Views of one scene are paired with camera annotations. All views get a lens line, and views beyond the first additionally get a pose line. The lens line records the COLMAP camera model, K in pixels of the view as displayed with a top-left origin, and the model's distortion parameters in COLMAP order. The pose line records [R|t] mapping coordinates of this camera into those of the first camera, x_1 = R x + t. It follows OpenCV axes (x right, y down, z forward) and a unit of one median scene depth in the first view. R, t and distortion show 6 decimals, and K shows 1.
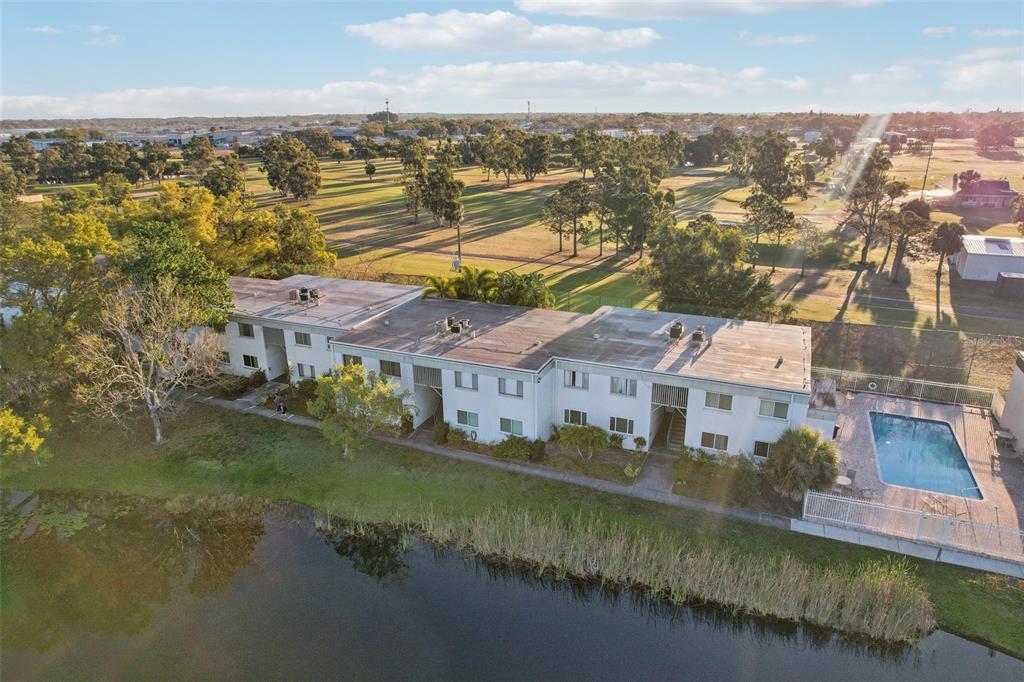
lens RADIAL K [[660.6, 0, 516.5], [0, 660.6, 345.1], [0, 0, 1]] dist [-0.039190, 0.024478]
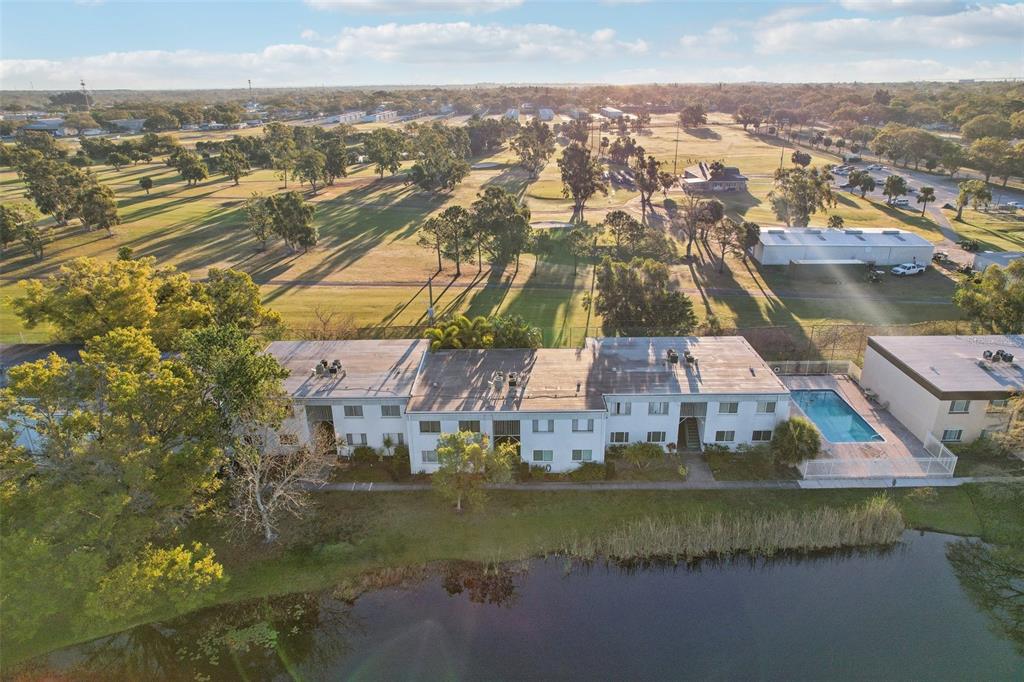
lens RADIAL K [[660.6, 0, 509.5], [0, 660.6, 348.5], [0, 0, 1]] dist [-0.039190, 0.024478]
pose [[0.922421, -0.150478, 0.355662, -0.547972], [0.133716, 0.988444, 0.071406, -0.184182], [-0.362297, -0.018308, 0.931883, -0.115010]]
